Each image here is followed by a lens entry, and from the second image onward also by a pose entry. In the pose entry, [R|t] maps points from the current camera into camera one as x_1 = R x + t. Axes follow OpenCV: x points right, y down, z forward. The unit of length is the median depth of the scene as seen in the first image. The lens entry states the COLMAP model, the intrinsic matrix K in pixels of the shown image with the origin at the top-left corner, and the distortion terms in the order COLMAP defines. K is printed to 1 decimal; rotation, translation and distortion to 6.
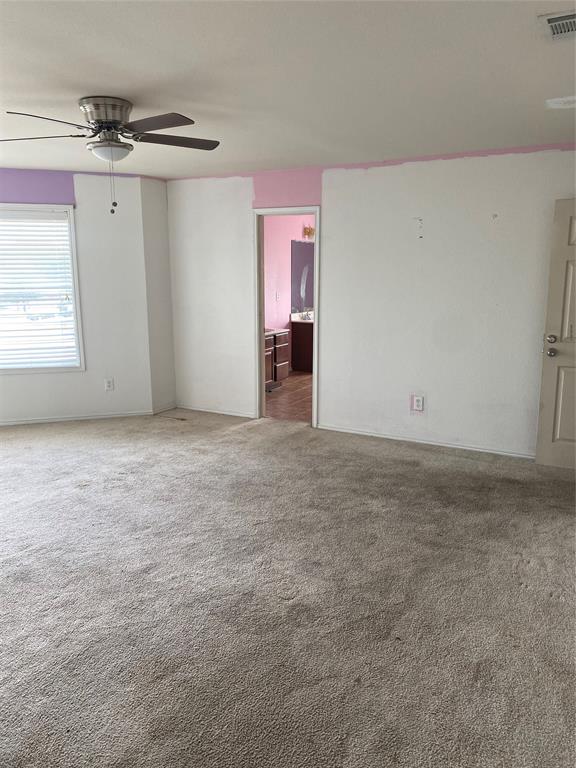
lens RADIAL K [[584.3, 0, 289.9], [0, 584.3, 383.9], [0, 0, 1]] dist [0.003945, -0.005816]
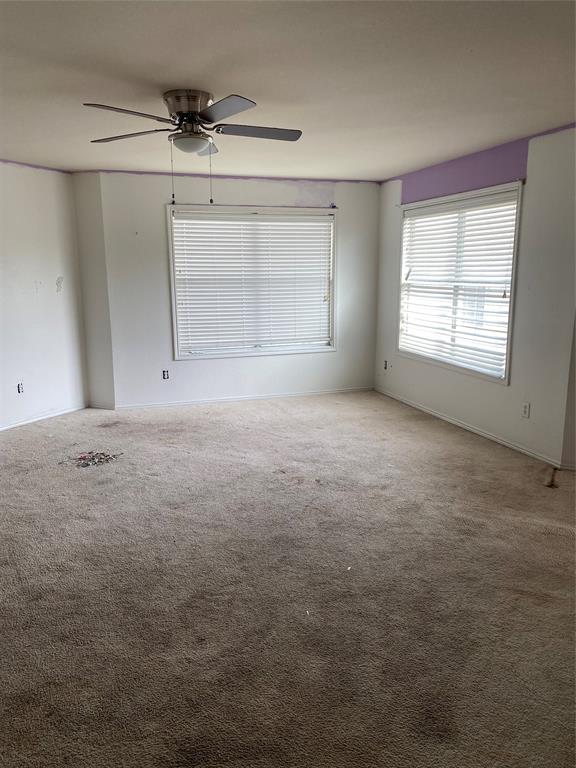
lens RADIAL K [[584.3, 0, 289.9], [0, 584.3, 383.9], [0, 0, 1]] dist [0.003945, -0.005816]
pose [[0.058395, 0.202820, -0.977473, 0.524291], [-0.202102, 0.961271, 0.187385, -0.142298], [0.977622, 0.186607, 0.097123, 0.766698]]
